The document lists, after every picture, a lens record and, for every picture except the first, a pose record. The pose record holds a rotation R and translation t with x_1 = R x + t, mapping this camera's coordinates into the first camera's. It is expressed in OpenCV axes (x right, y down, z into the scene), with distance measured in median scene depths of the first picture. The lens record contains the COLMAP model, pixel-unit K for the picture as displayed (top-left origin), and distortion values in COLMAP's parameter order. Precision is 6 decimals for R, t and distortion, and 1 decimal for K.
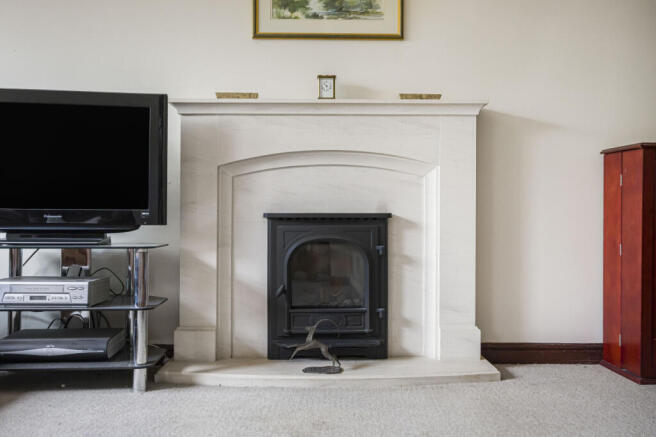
lens RADIAL K [[613.8, 0, 326.7], [0, 613.8, 219.4], [0, 0, 1]] dist [-0.024765, 0.000000]
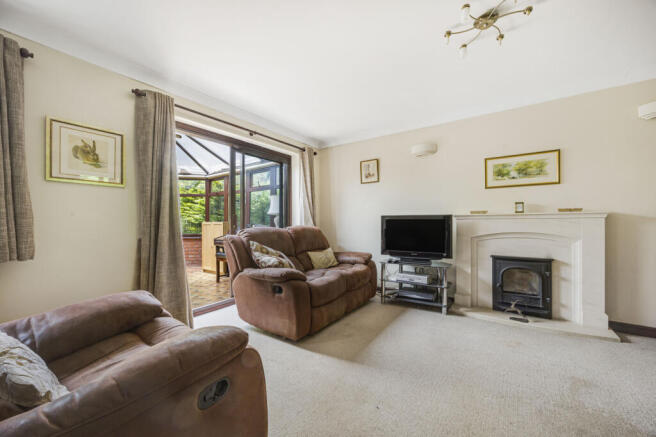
lens RADIAL K [[251.1, 0, 329.3], [0, 251.1, 220.5], [0, 0, 1]] dist [0.002847, -0.000685]
pose [[0.816711, -0.005009, -0.577026, -0.043090], [0.015116, 0.999805, 0.012717, -0.188927], [0.576849, -0.019108, 0.816627, -0.310684]]
